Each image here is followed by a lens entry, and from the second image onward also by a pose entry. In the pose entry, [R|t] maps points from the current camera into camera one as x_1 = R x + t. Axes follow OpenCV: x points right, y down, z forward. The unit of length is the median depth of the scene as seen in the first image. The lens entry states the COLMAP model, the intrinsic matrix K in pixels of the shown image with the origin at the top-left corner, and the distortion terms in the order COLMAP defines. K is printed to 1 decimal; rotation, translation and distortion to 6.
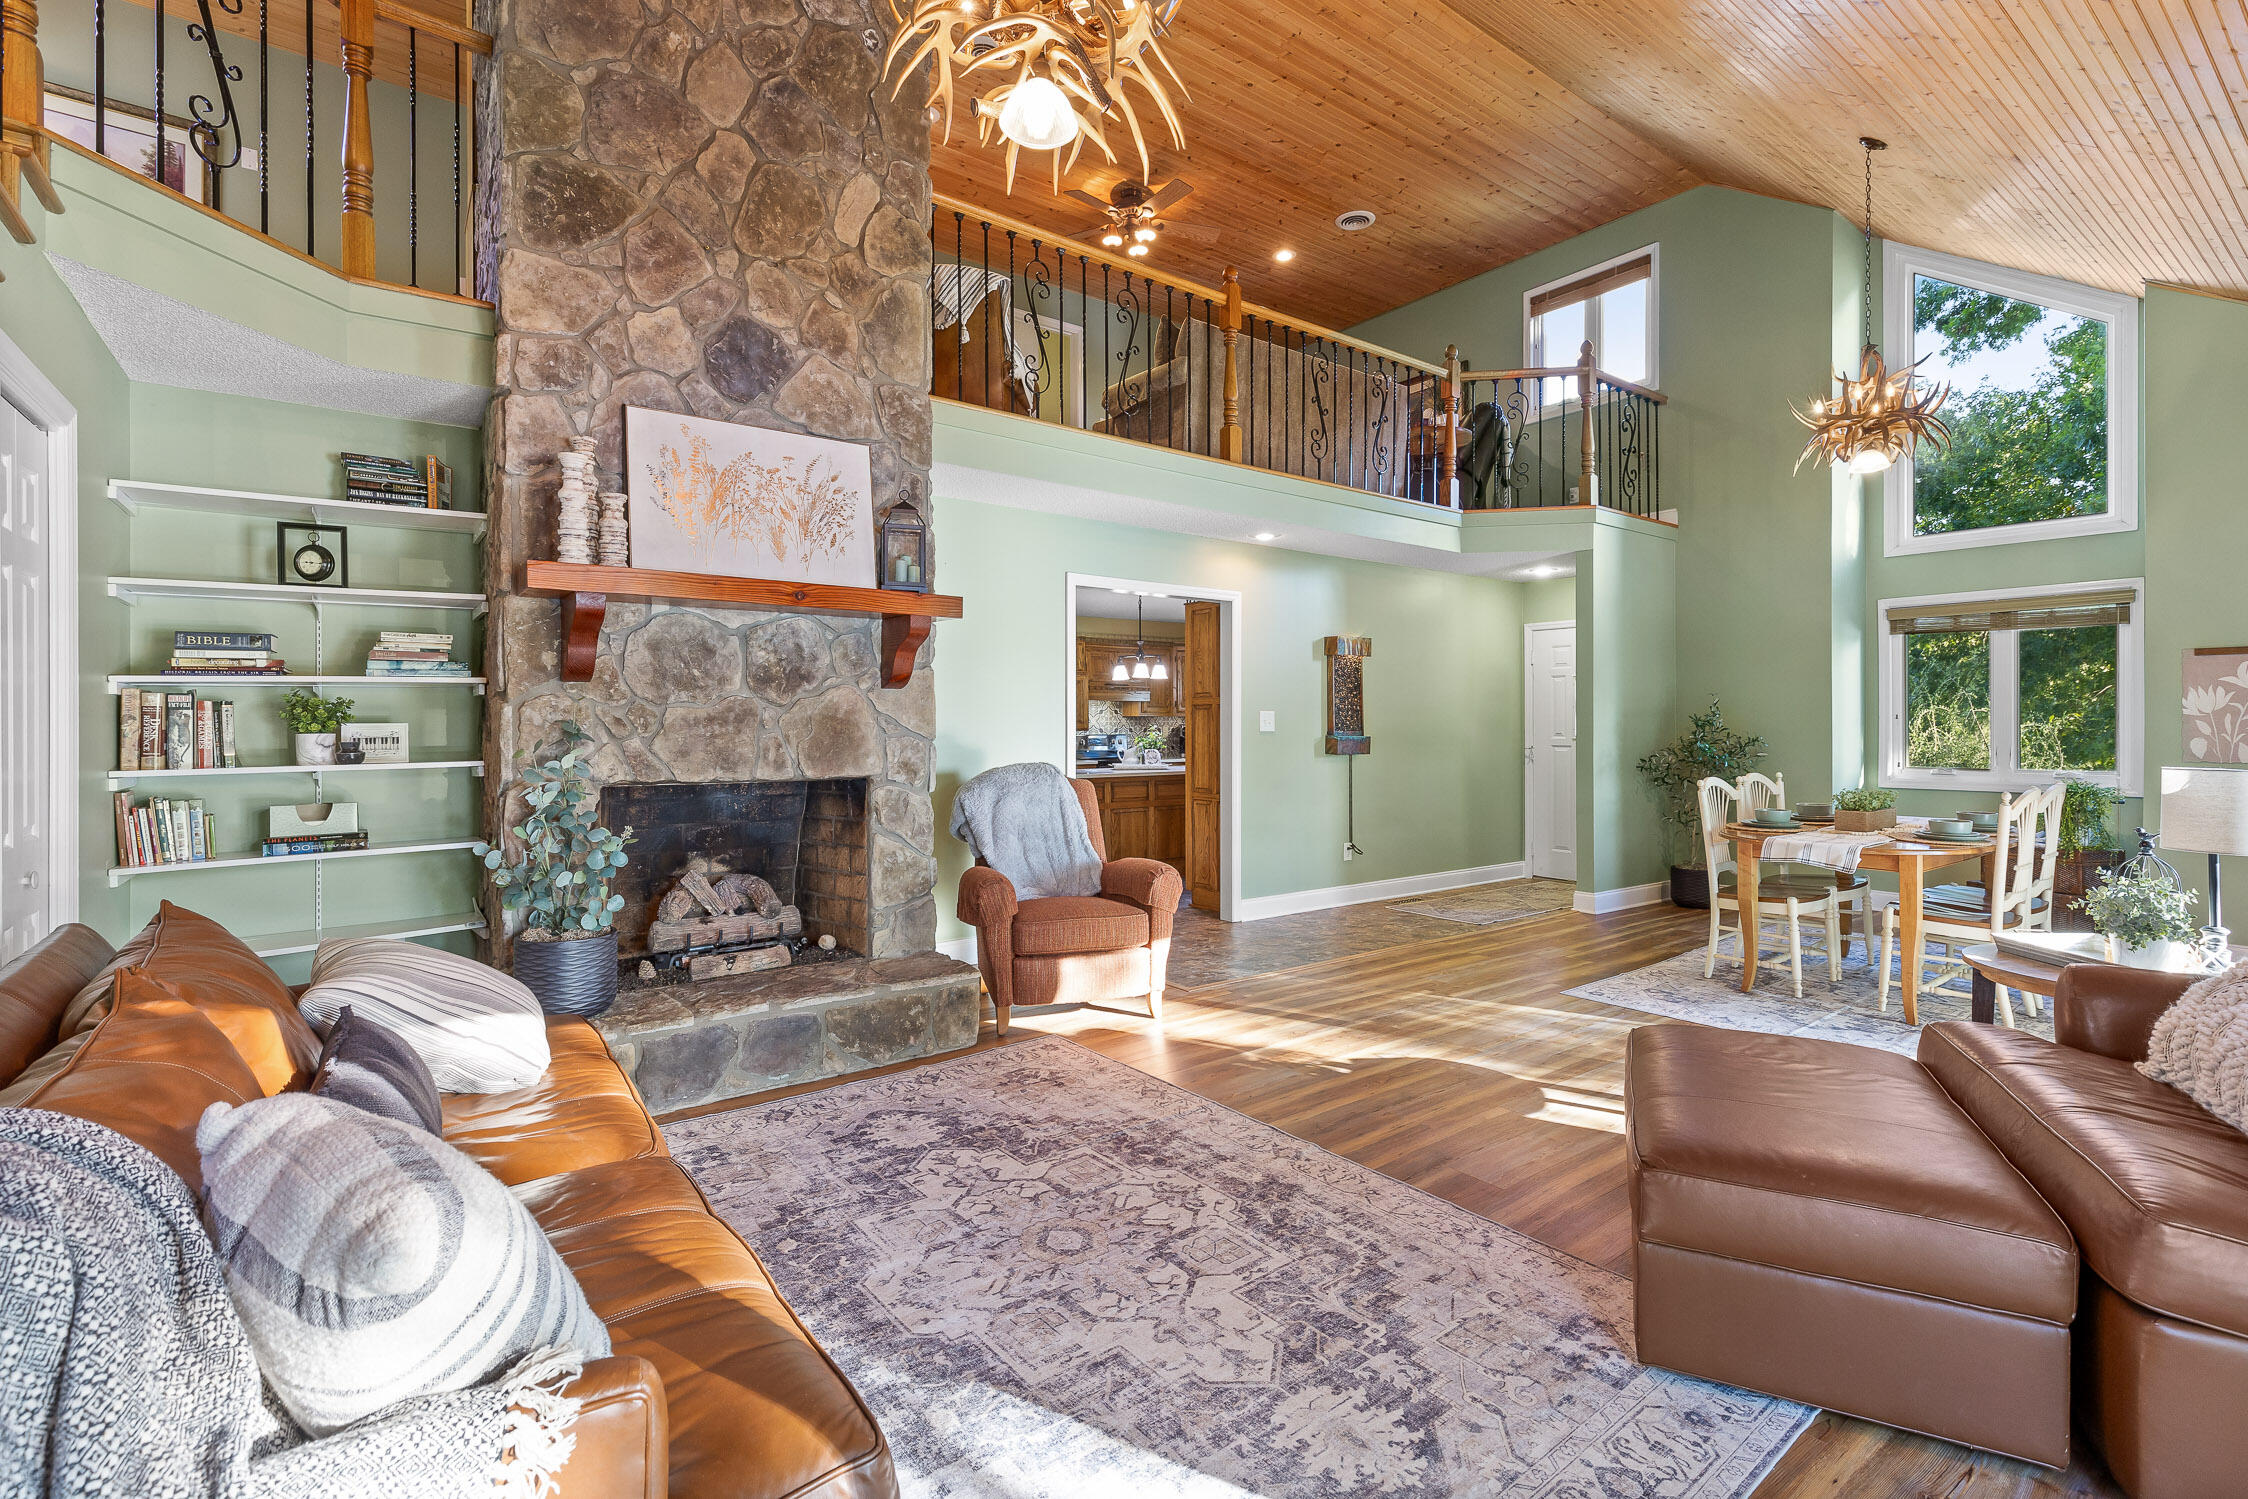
lens RADIAL K [[1010.8, 0, 1106.9], [0, 1010.8, 726.0], [0, 0, 1]] dist [-0.000321, -0.000015]
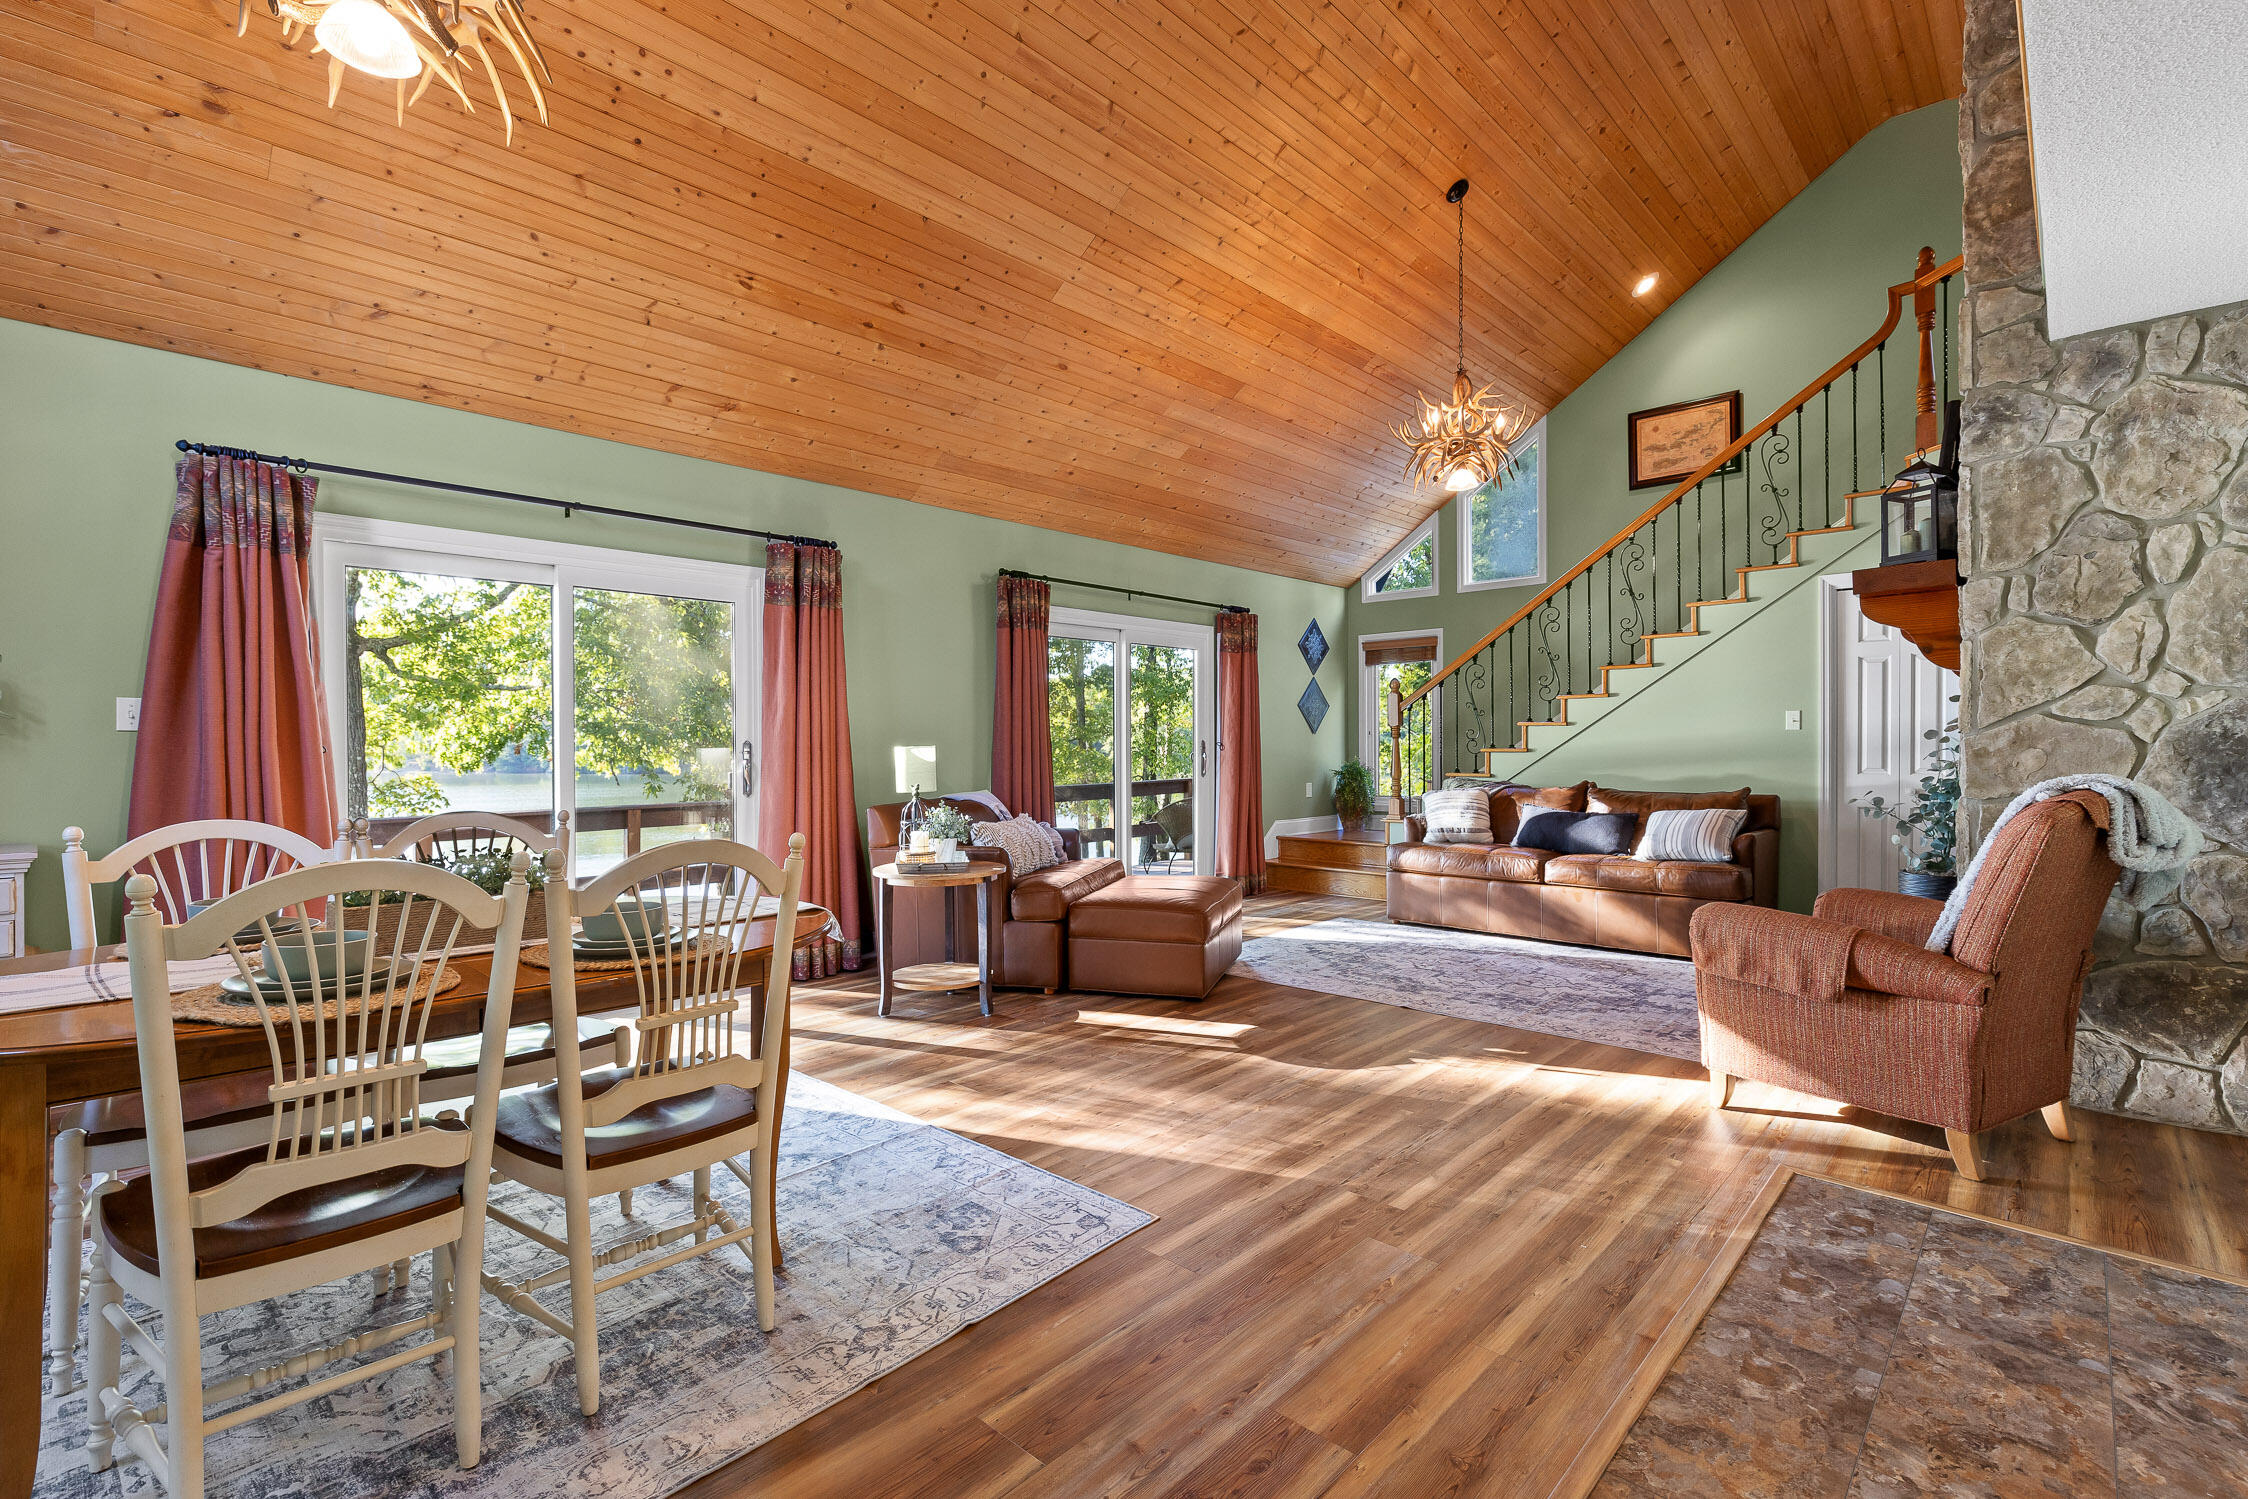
lens RADIAL K [[1025.9, 0, 1088.1], [0, 1025.9, 748.9], [0, 0, 1]] dist [0.007457, -0.000290]
pose [[-0.987408, 0.005352, -0.158106, 0.384253], [0.003998, 0.999953, 0.008880, 0.012373], [0.158146, 0.008136, -0.987382, 1.026914]]
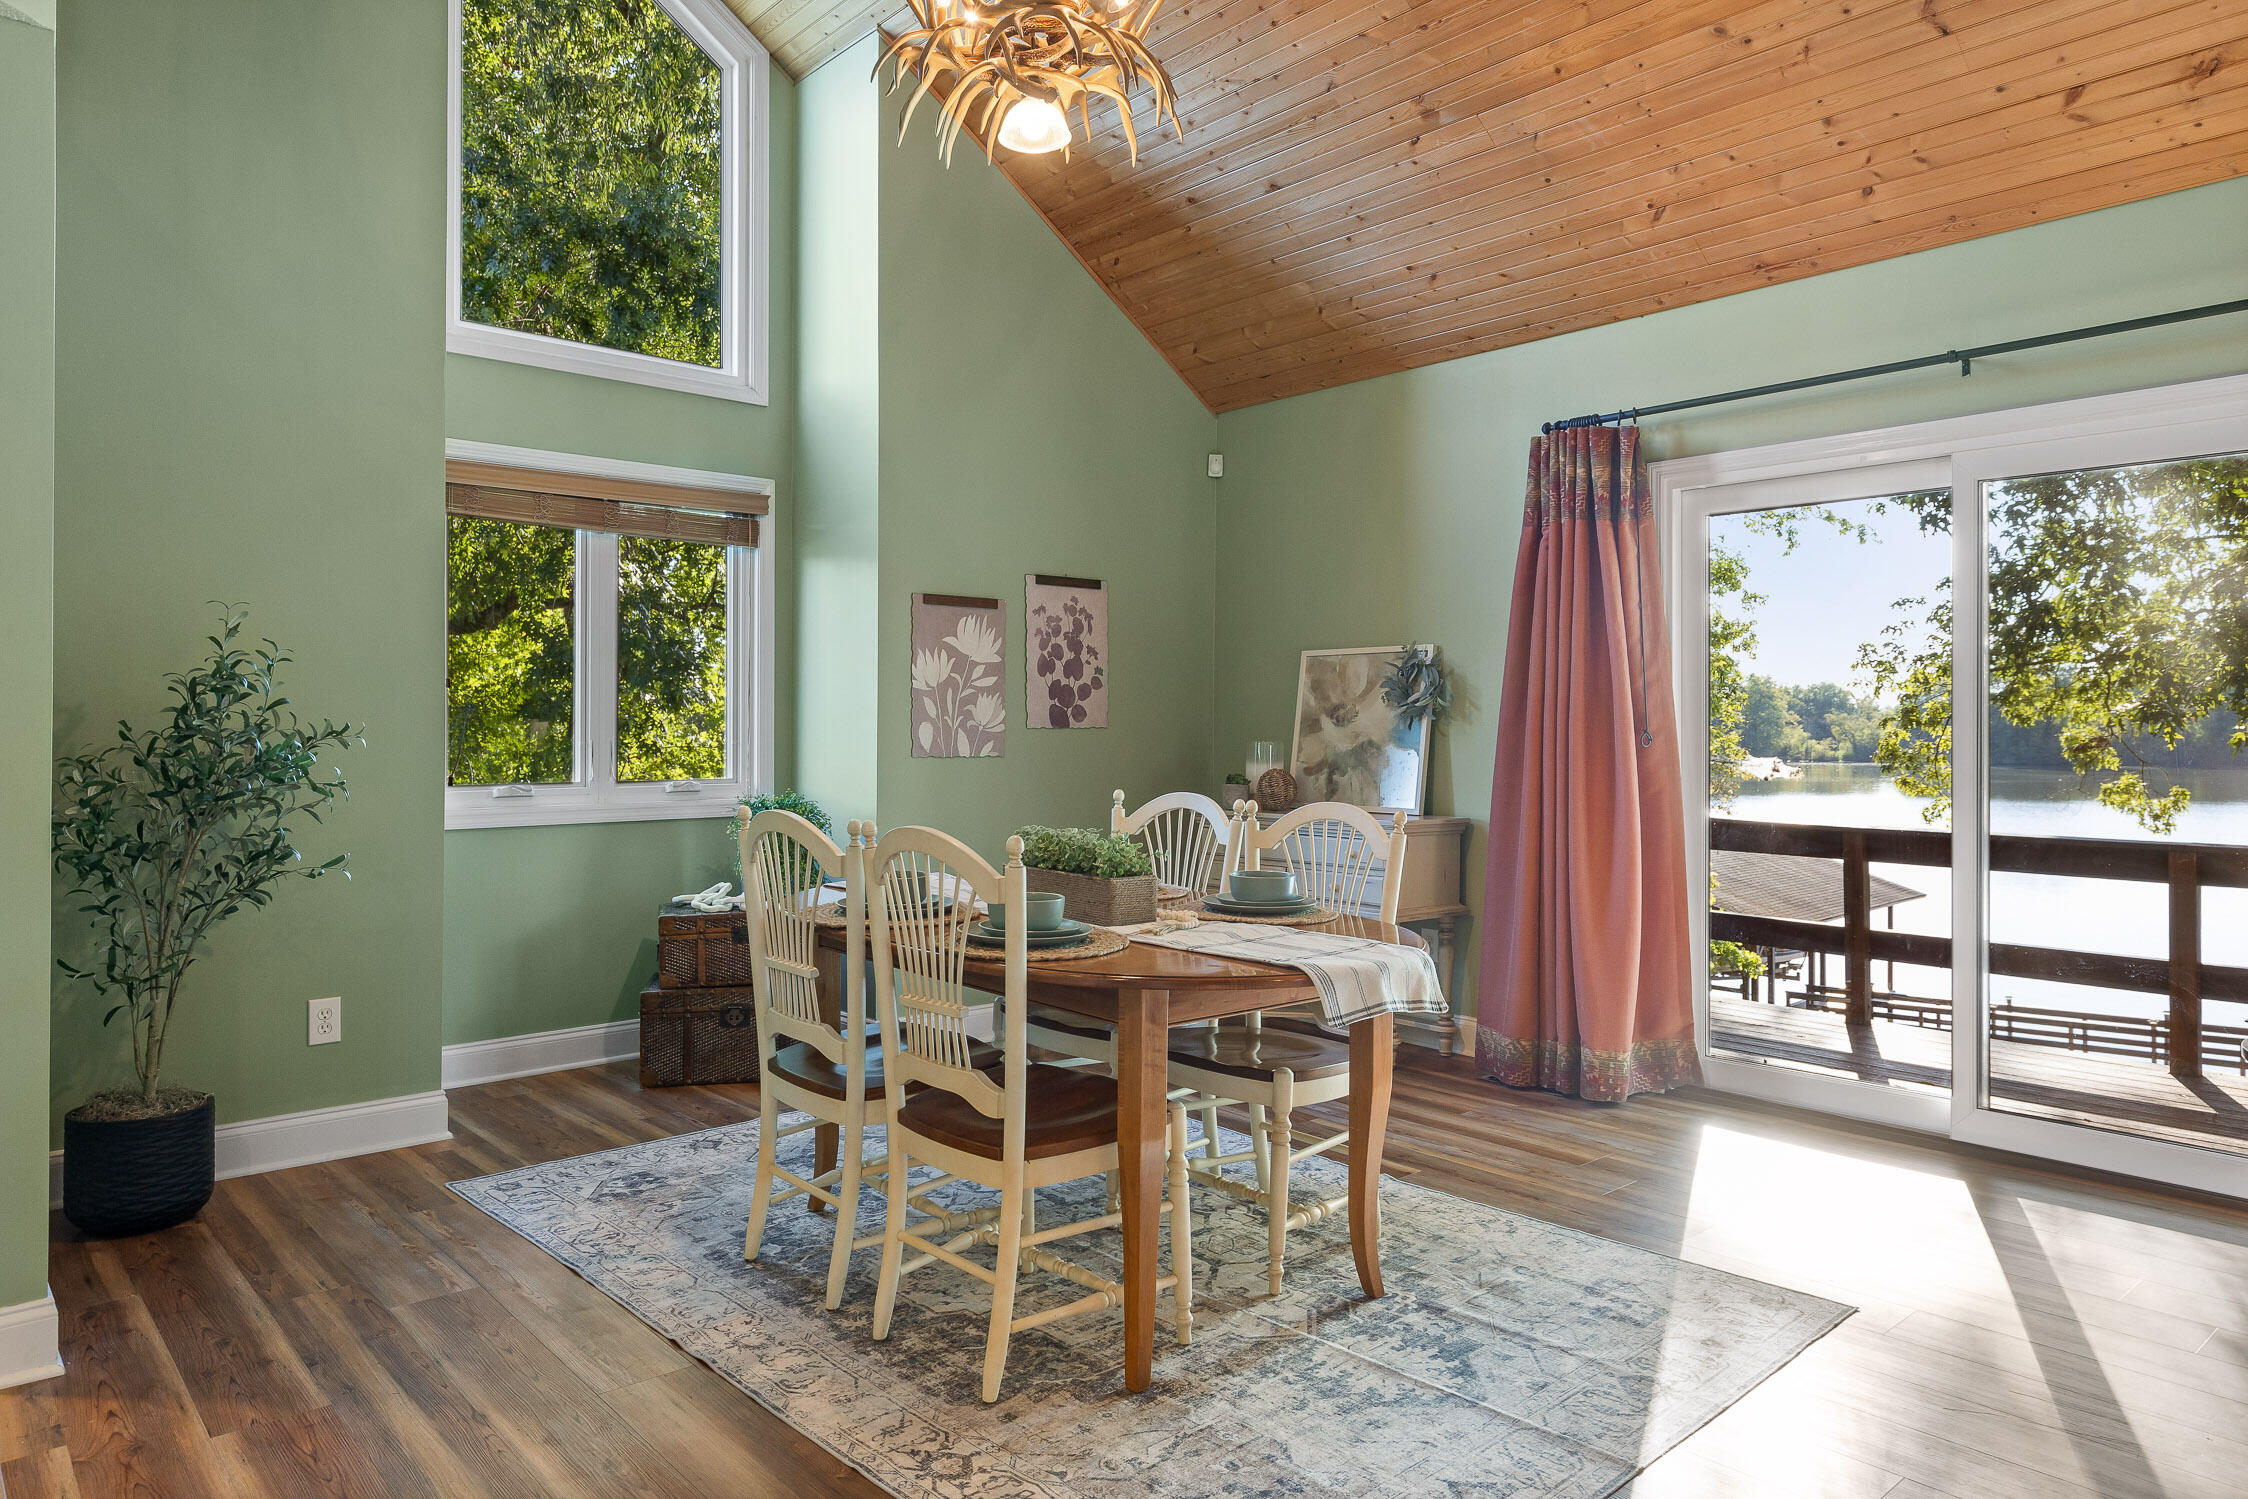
lens RADIAL K [[1402.1, 0, 1115.7], [0, 1402.1, 720.9], [0, 0, 1]] dist [0.003545, -0.000841]
pose [[-0.089720, 0.007314, 0.995940, 0.081354], [-0.000254, 0.999973, -0.007367, 0.013663], [-0.995967, -0.000914, -0.089716, 0.727897]]
